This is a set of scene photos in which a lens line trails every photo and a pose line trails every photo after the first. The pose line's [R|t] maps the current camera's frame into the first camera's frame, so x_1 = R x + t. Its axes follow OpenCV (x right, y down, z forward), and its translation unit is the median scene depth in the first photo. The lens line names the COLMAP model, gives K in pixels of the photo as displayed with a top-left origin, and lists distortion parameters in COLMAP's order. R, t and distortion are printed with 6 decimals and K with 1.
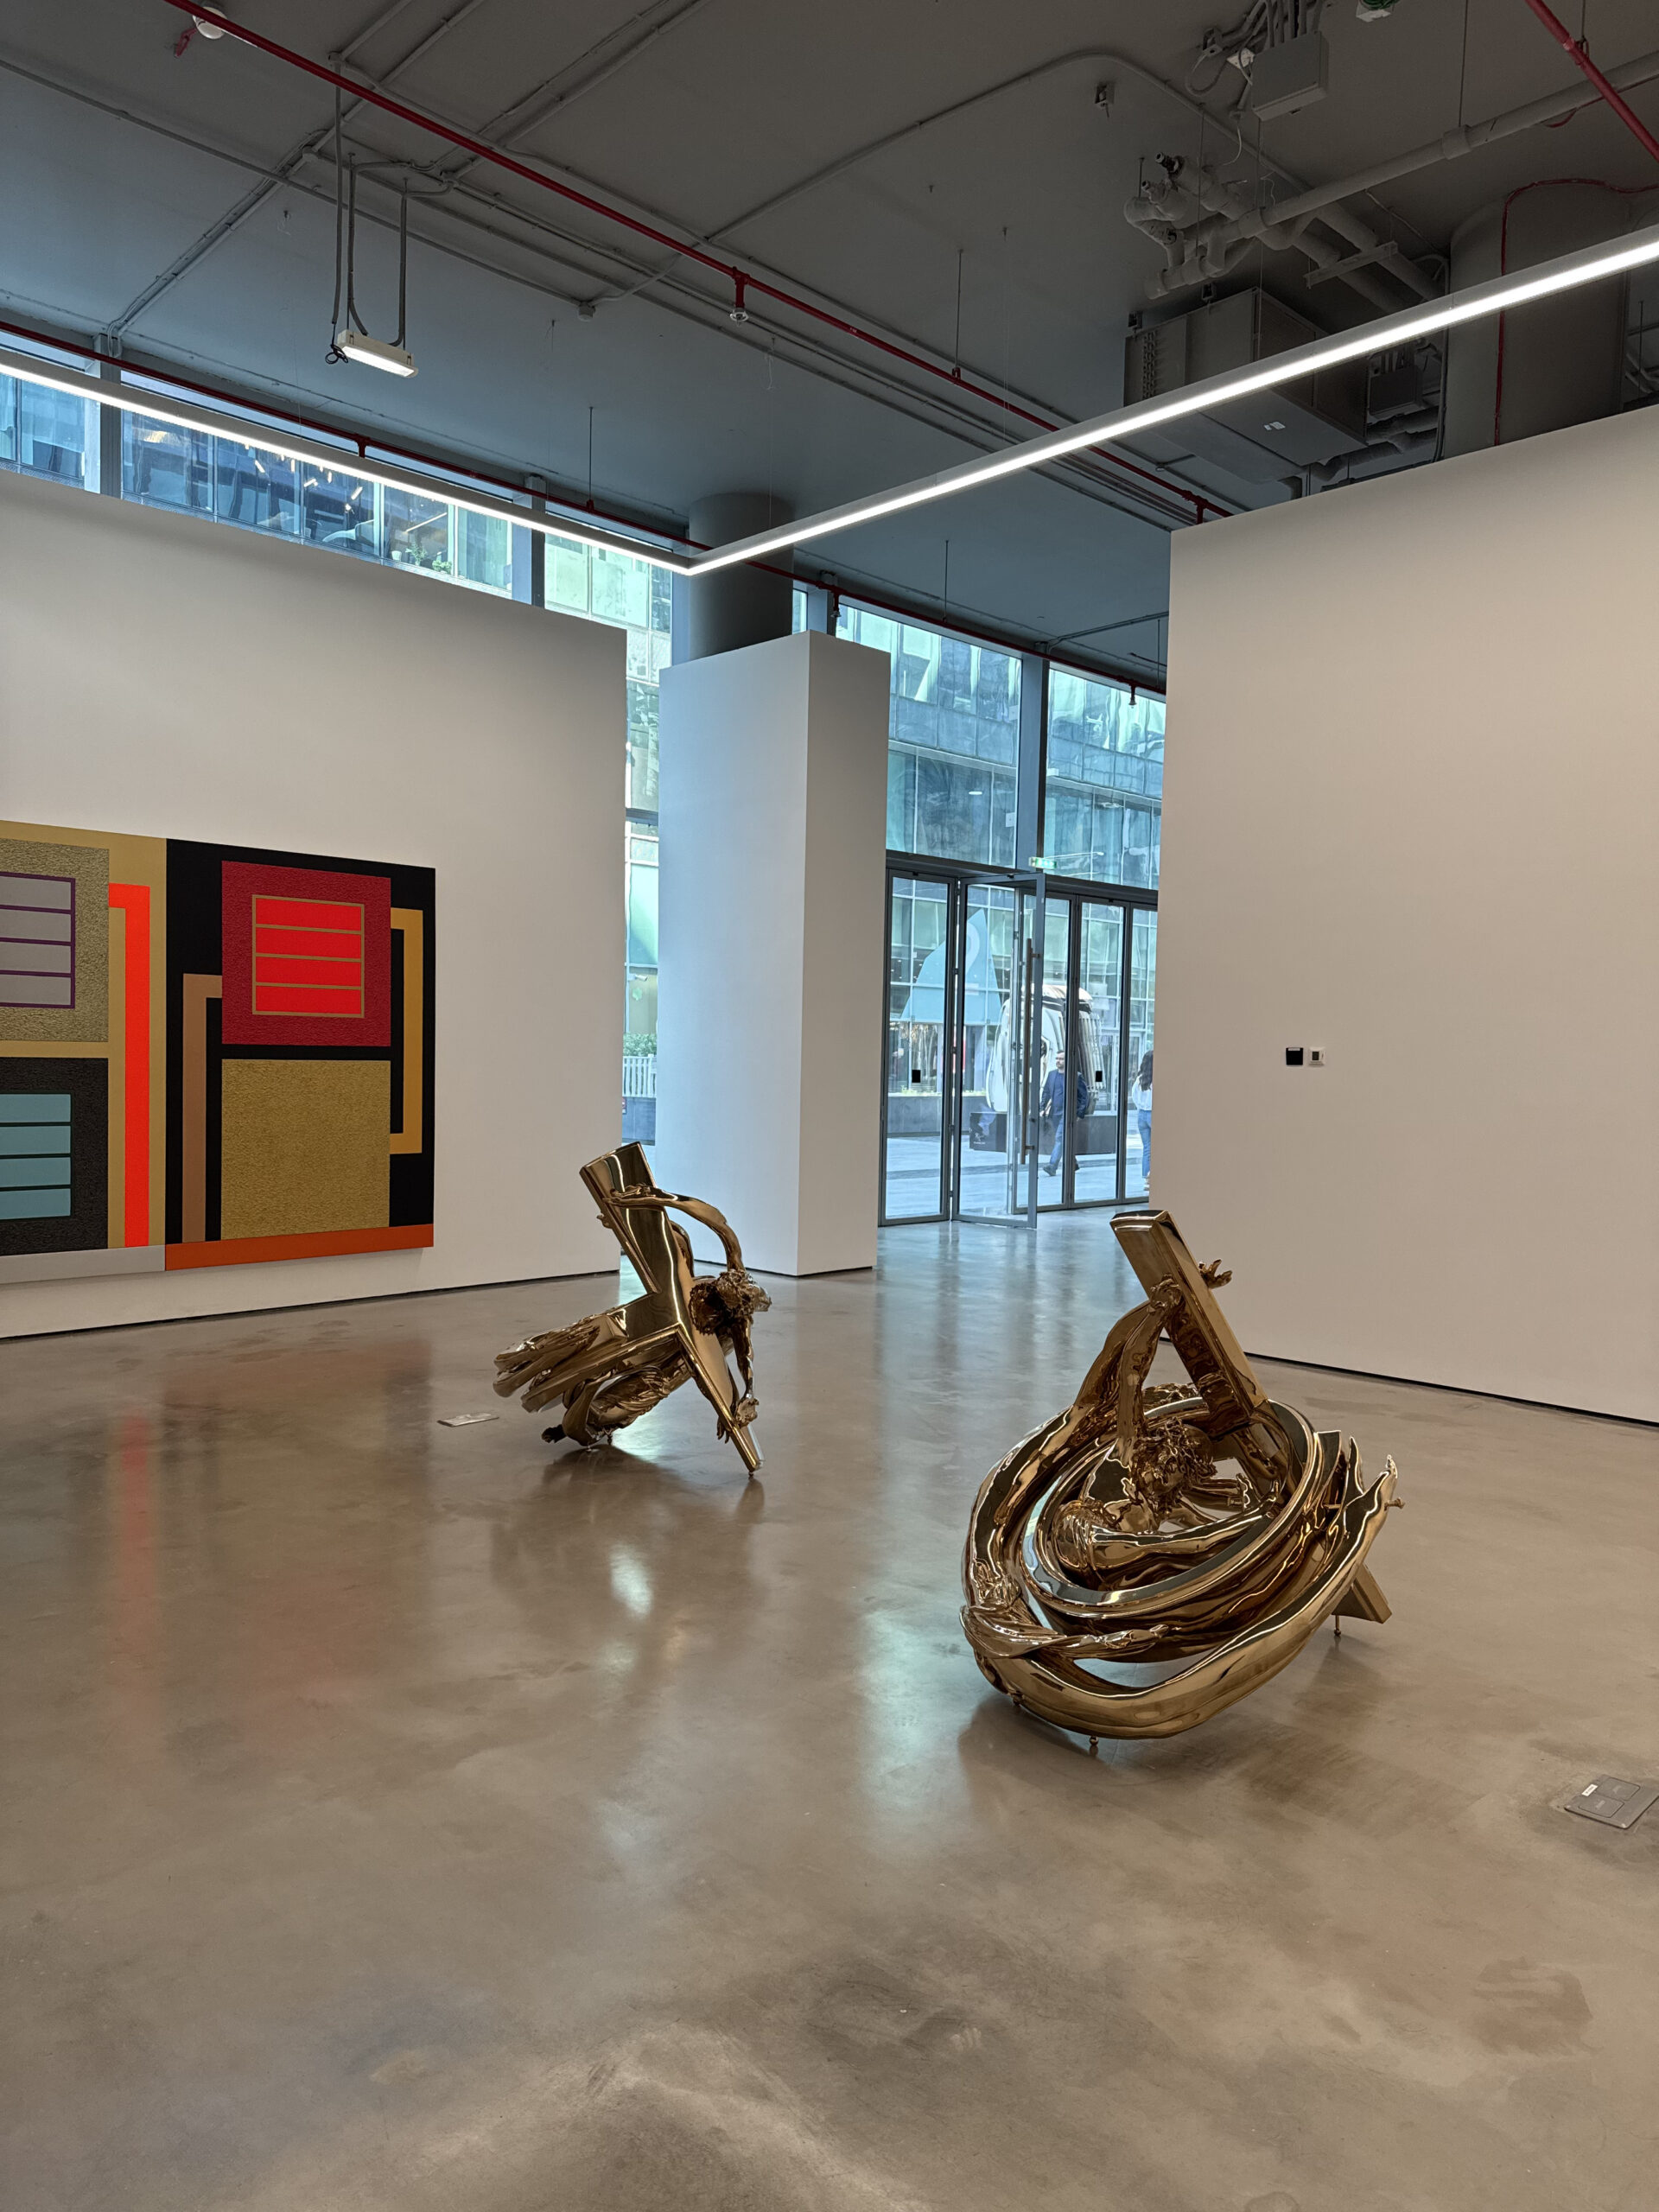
lens RADIAL K [[1557.1, 0, 829.7], [0, 1557.1, 1105.3], [0, 0, 1]] dist [0.021023, -0.006871]
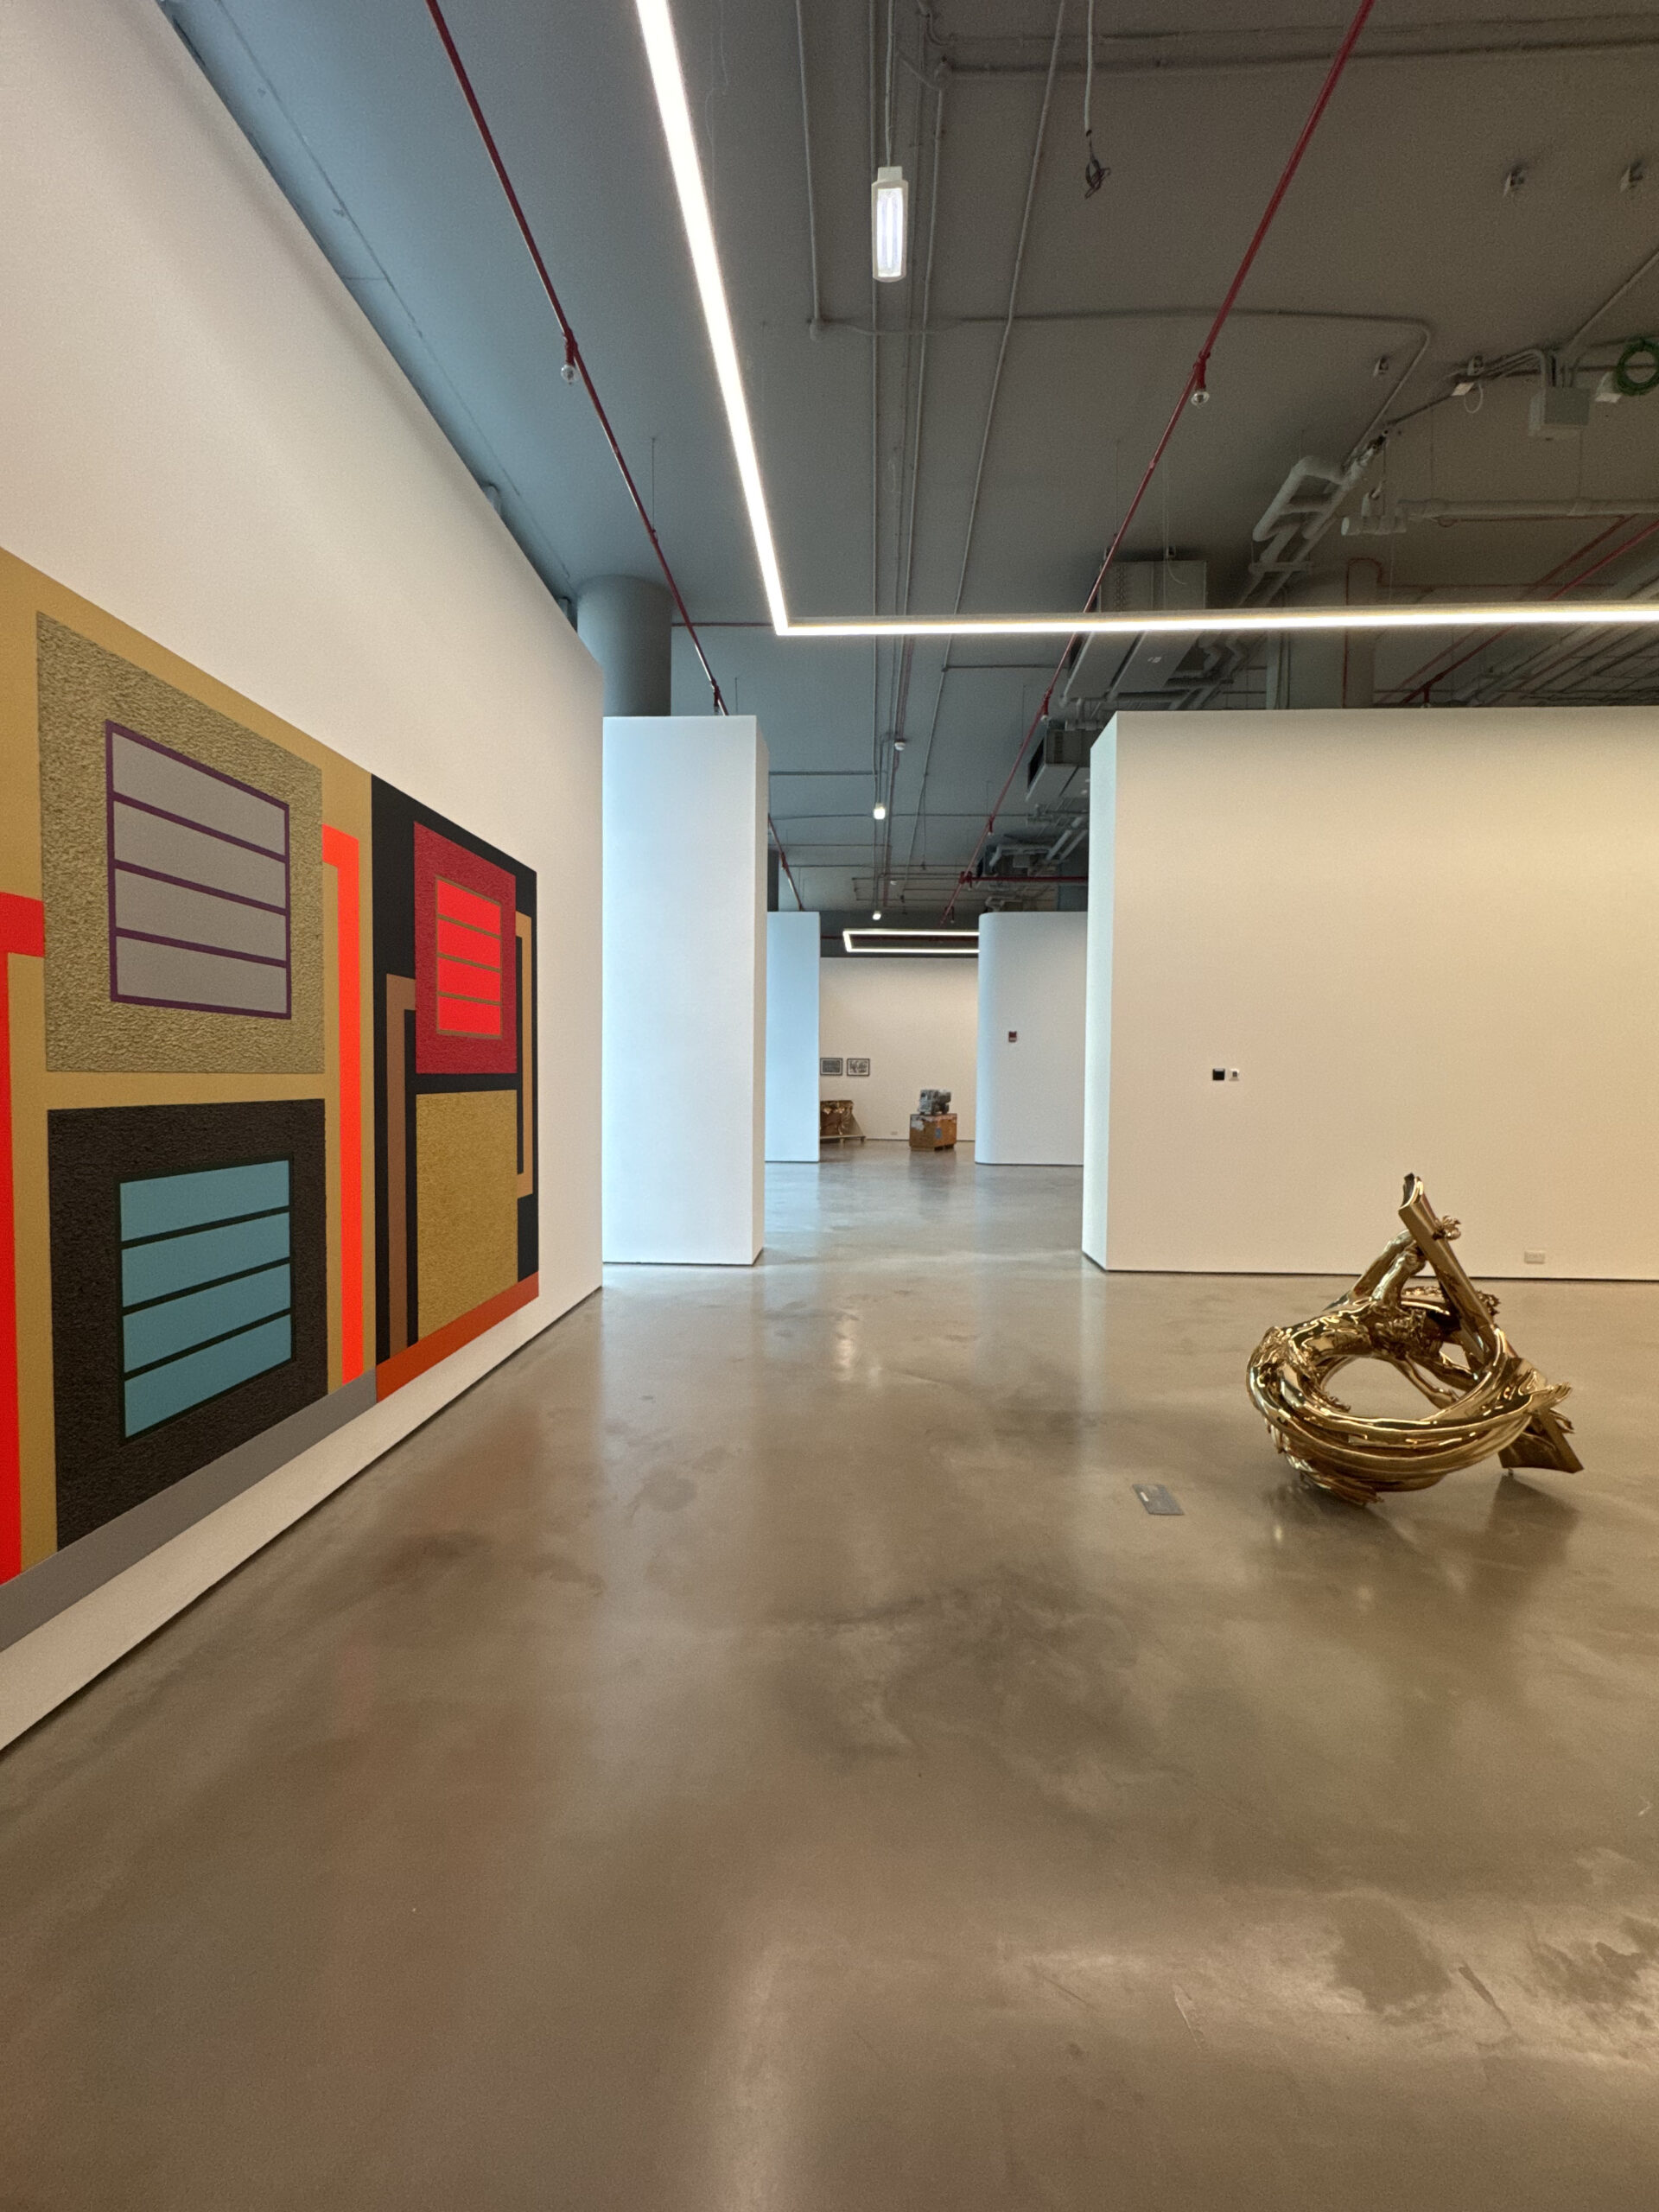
lens RADIAL K [[891.7, 0, 832.0], [0, 891.7, 1100.4], [0, 0, 1]] dist [0.001931, 0.000102]
pose [[0.735100, -0.031048, 0.677247, -0.555353], [0.028088, 0.999488, 0.015334, -0.029265], [-0.677376, 0.007751, 0.735596, 0.592327]]
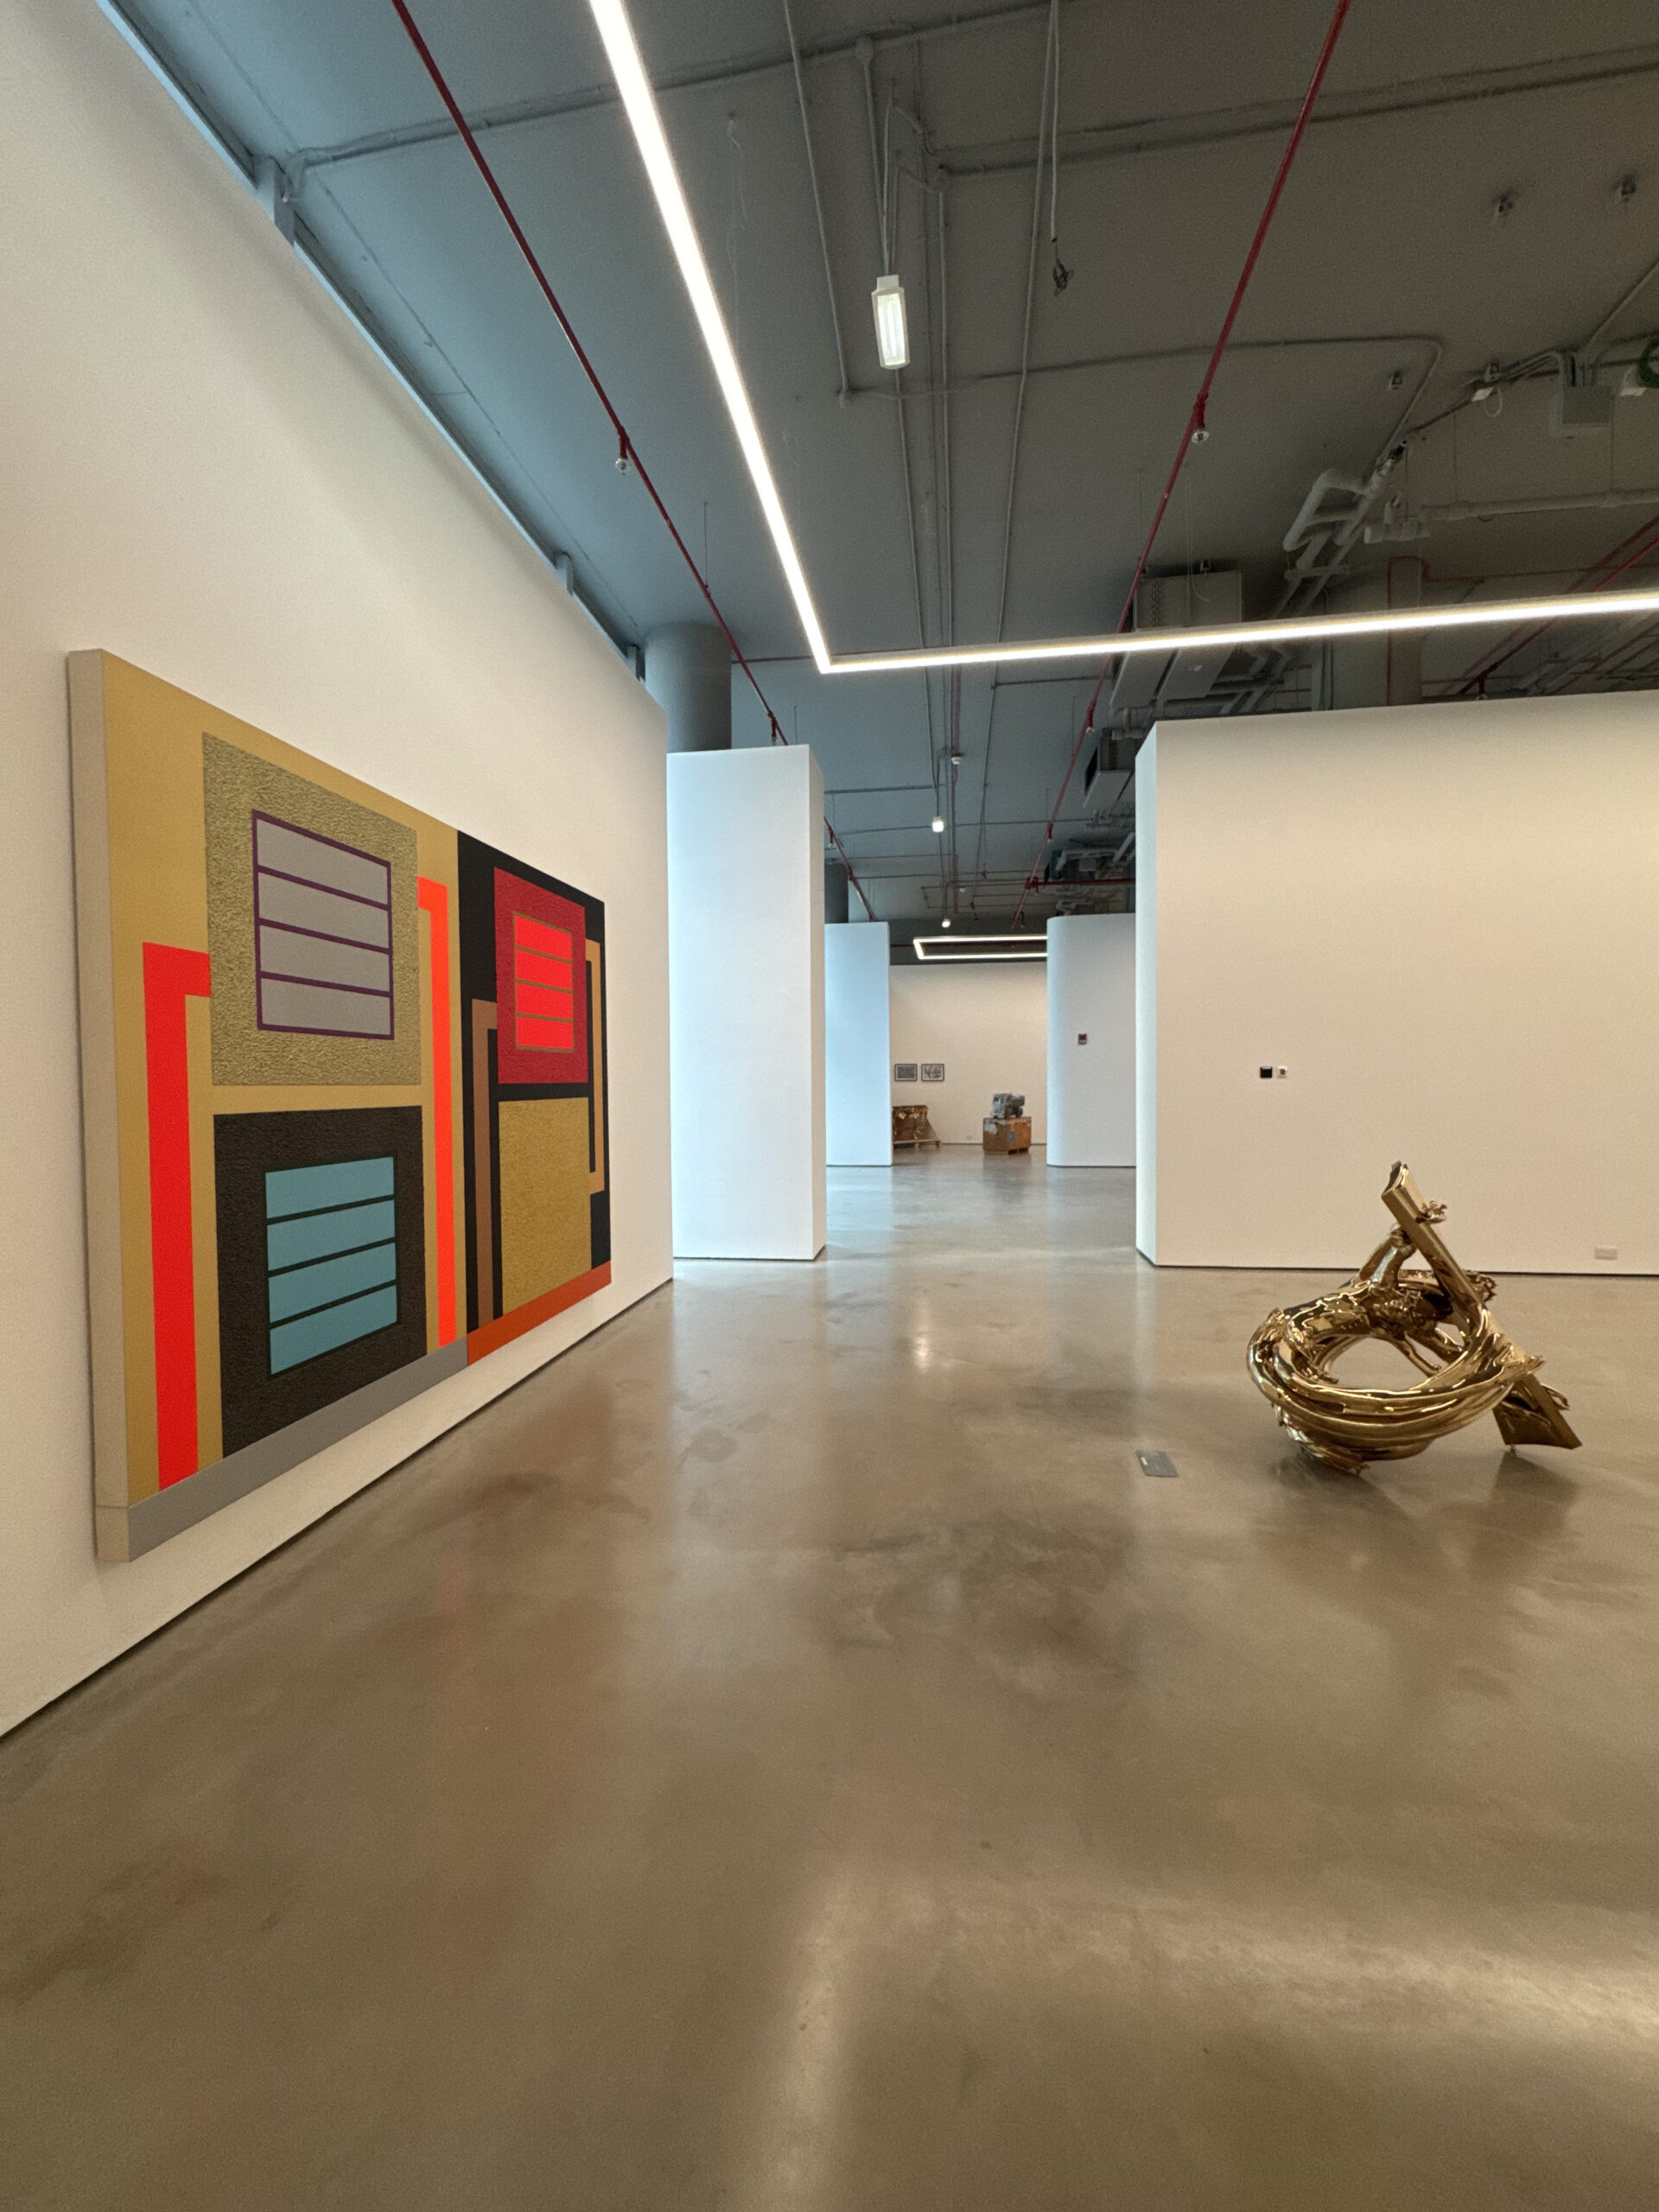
lens RADIAL K [[891.7, 0, 832.4], [0, 891.7, 1100.5], [0, 0, 1]] dist [0.001931, 0.000102]
pose [[0.796481, -0.037936, 0.603472, -0.563696], [0.044509, 0.999001, 0.004055, -0.025585], [-0.603023, 0.023631, 0.797374, 0.533824]]
